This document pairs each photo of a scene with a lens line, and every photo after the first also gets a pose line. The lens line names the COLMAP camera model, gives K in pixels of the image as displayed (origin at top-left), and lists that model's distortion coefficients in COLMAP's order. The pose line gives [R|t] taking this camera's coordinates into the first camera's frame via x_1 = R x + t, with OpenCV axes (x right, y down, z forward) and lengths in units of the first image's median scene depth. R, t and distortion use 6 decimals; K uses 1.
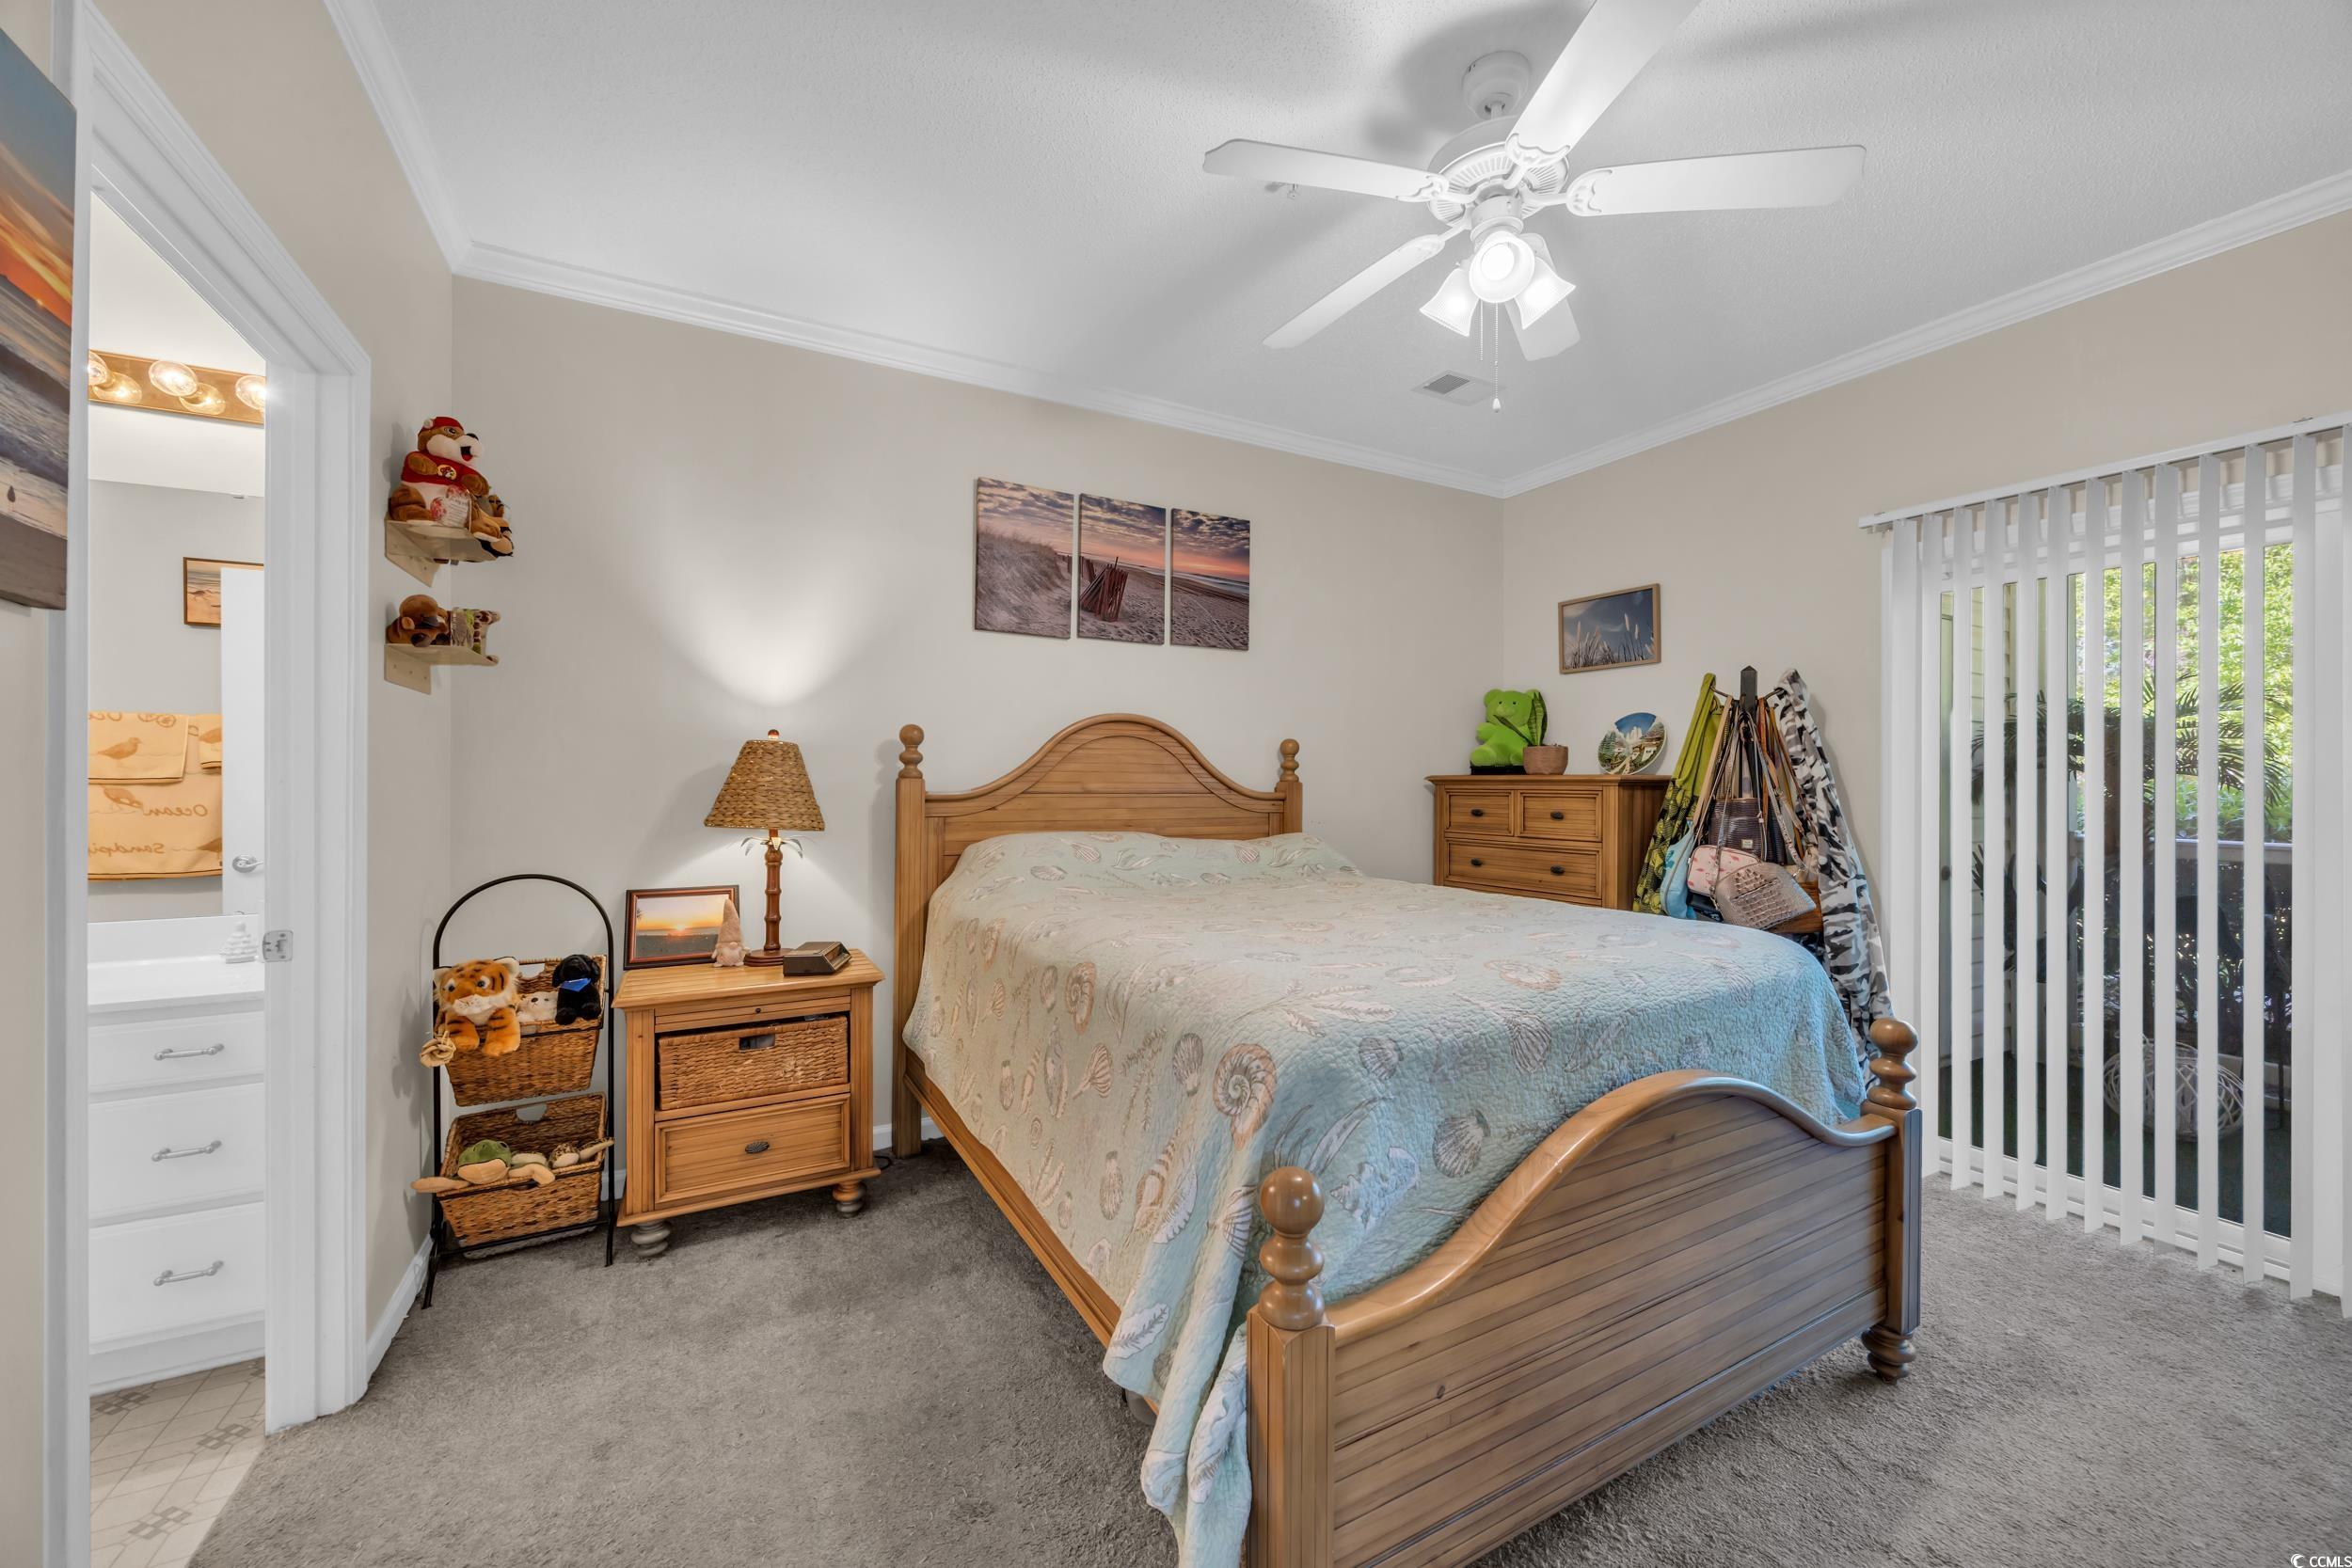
lens RADIAL K [[900.3, 0, 1185.8], [0, 900.3, 780.3], [0, 0, 1]] dist [-0.006229, 0.001533]
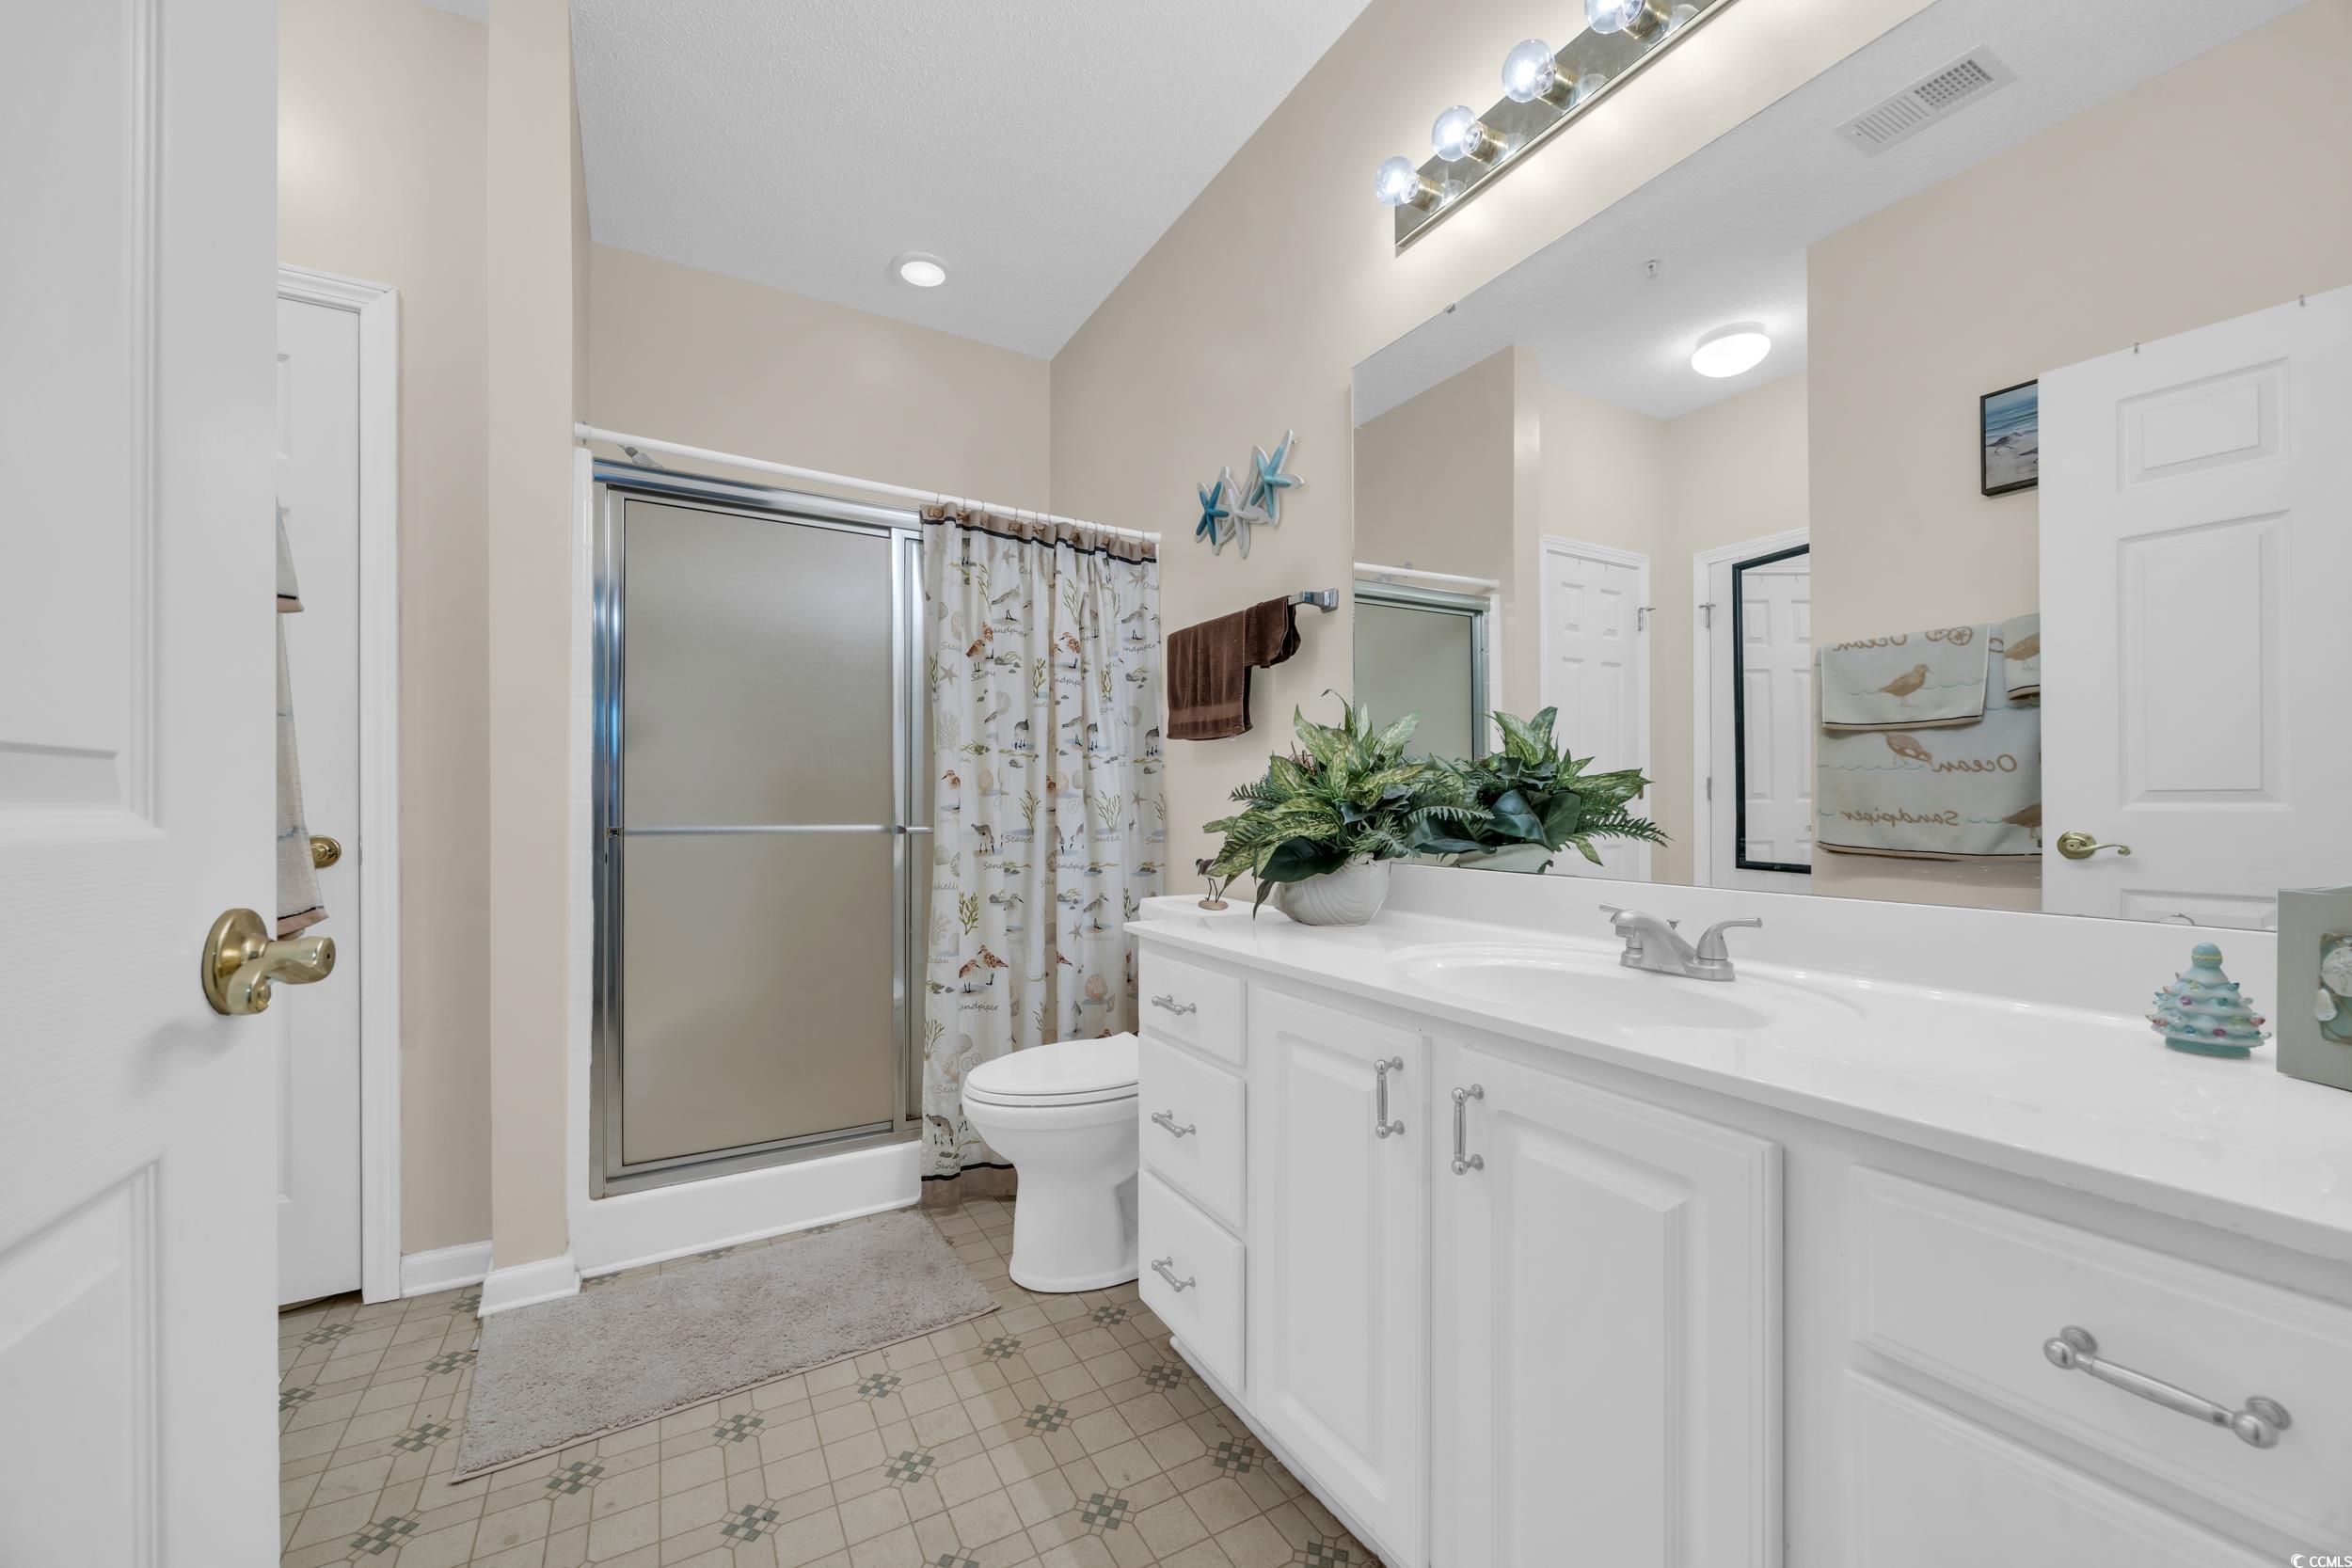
lens RADIAL K [[900.3, 0, 1164.7], [0, 900.3, 812.5], [0, 0, 1]] dist [-0.006229, 0.001533]
pose [[0.026456, 0.006072, -0.999632, -0.465553], [0.003756, 0.999974, 0.006174, 0.065045], [0.999643, -0.003917, 0.026433, 0.369350]]
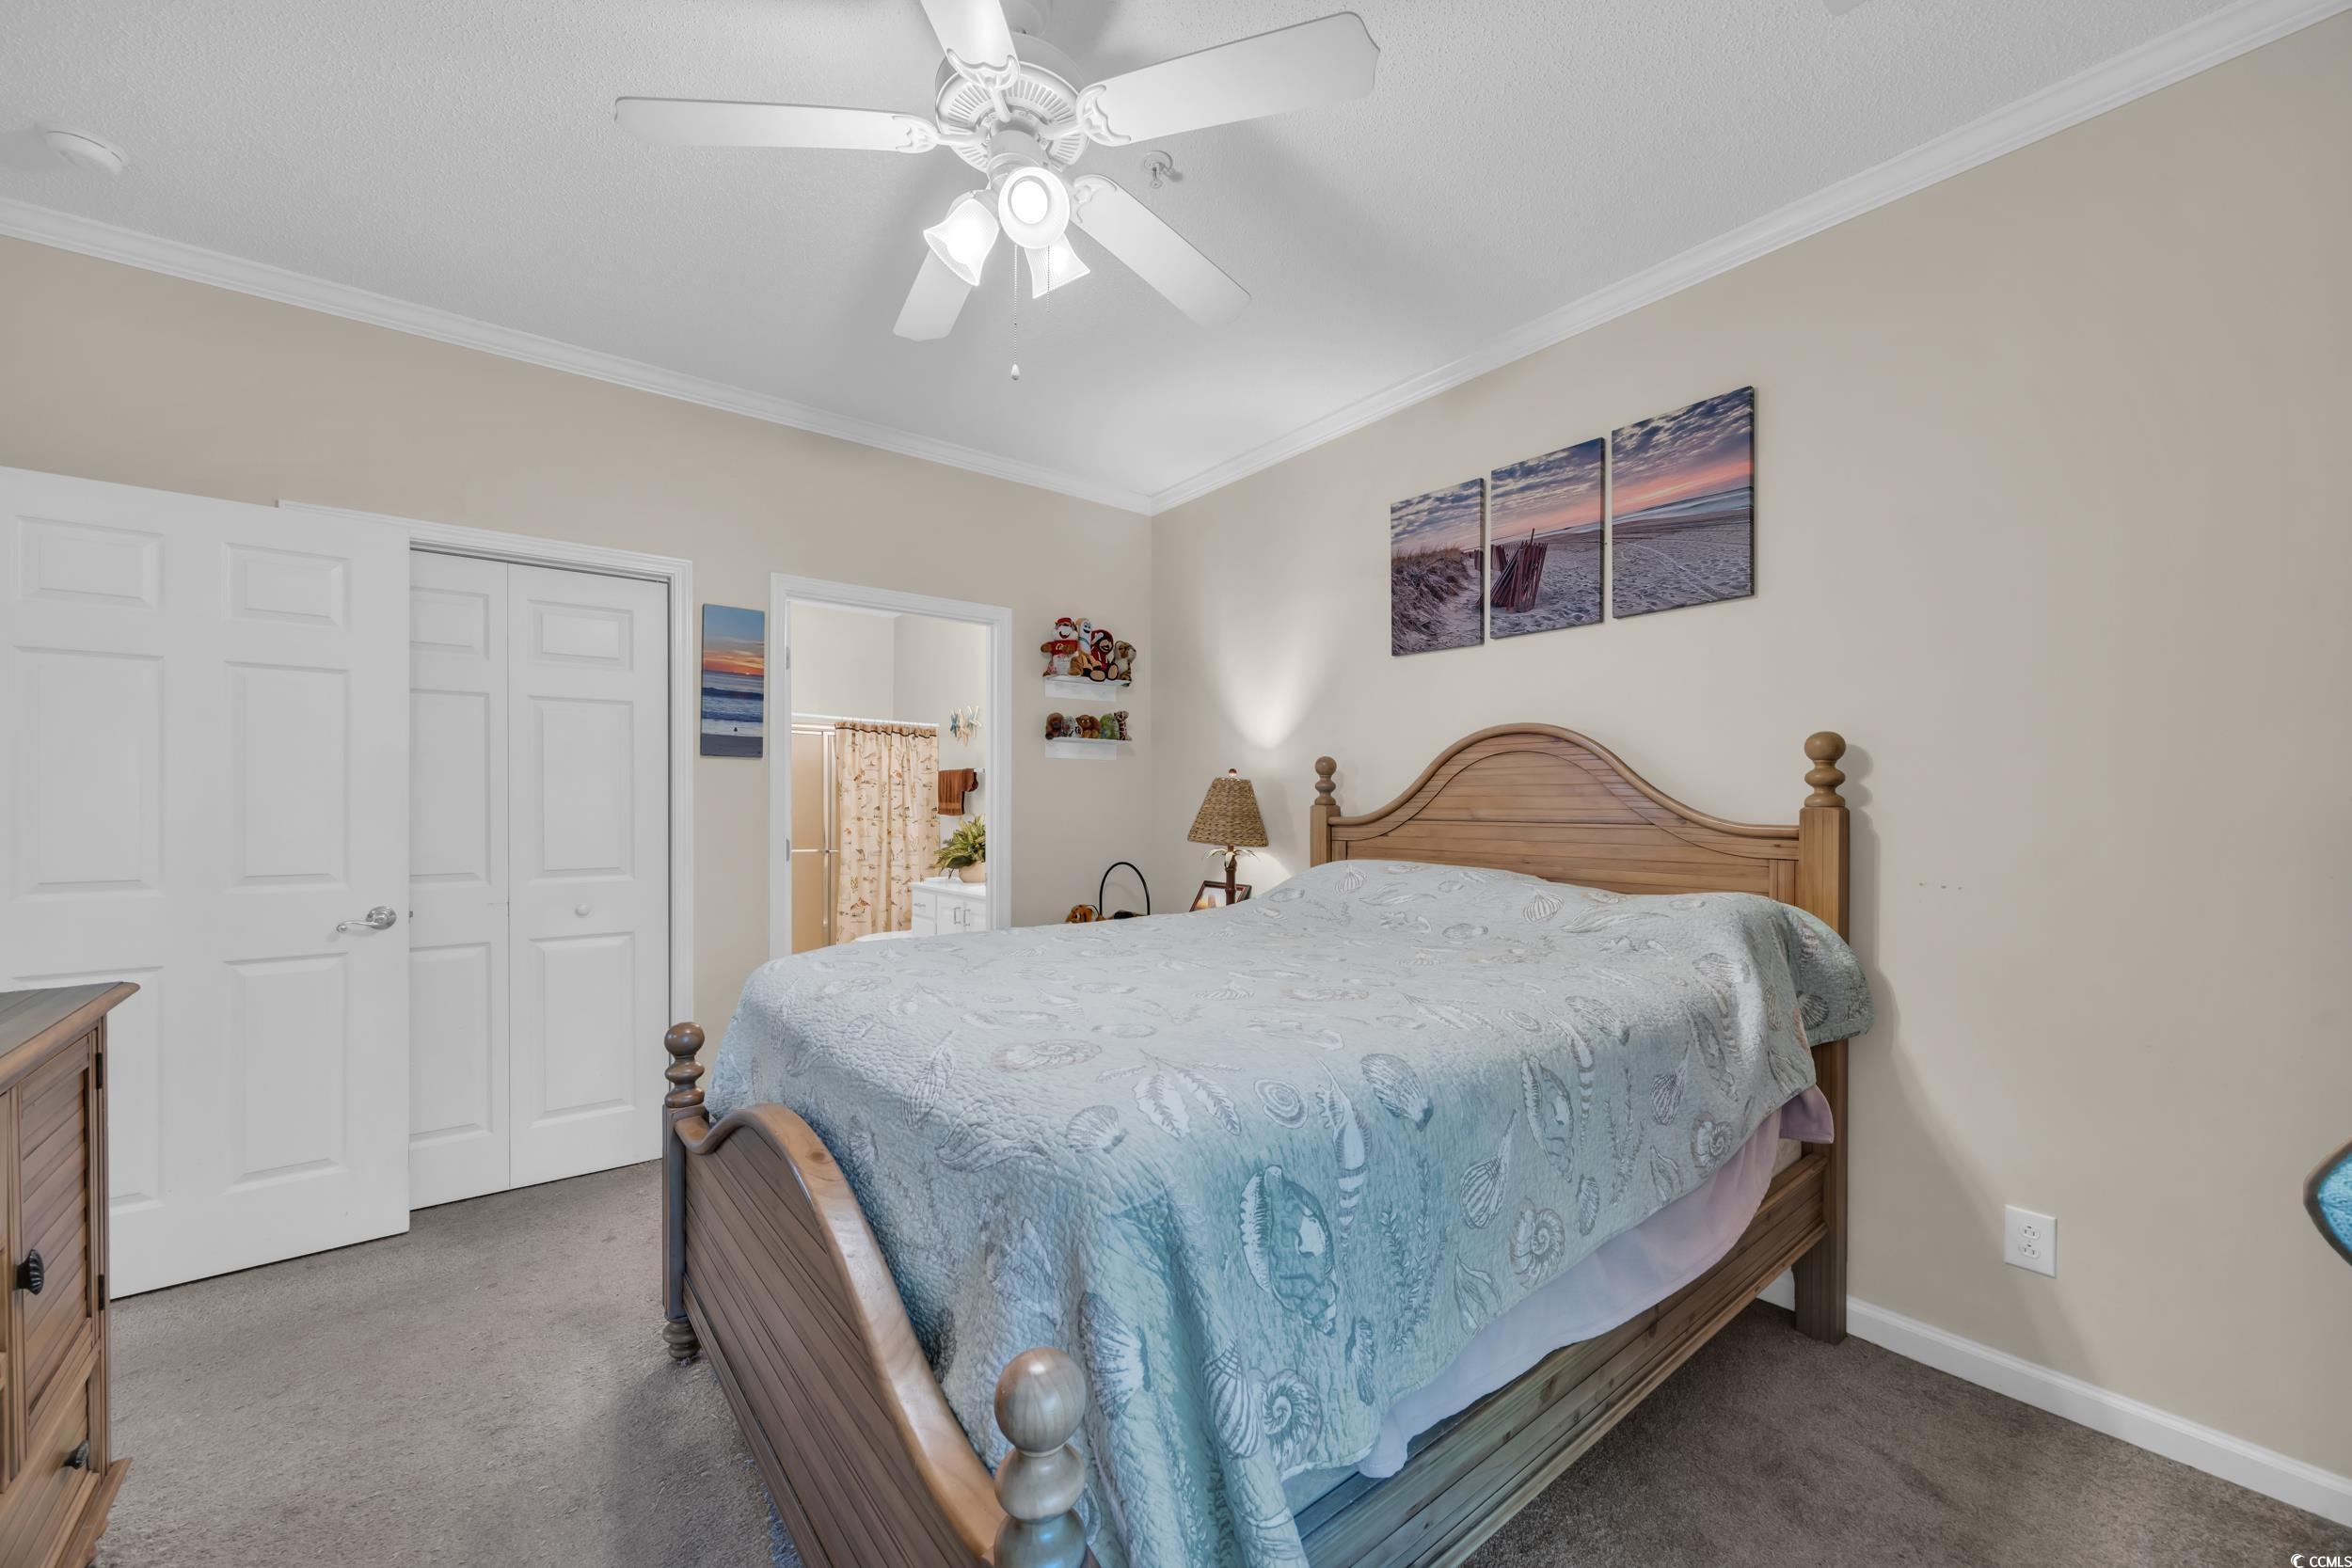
lens RADIAL K [[900.3, 0, 1171.2], [0, 900.3, 811.9], [0, 0, 1]] dist [-0.006229, 0.001533]
pose [[0.168614, 0.001377, -0.985681, 0.671084], [0.002123, 0.999996, 0.001761, 0.003262], [0.985680, -0.002389, 0.168610, 0.549614]]
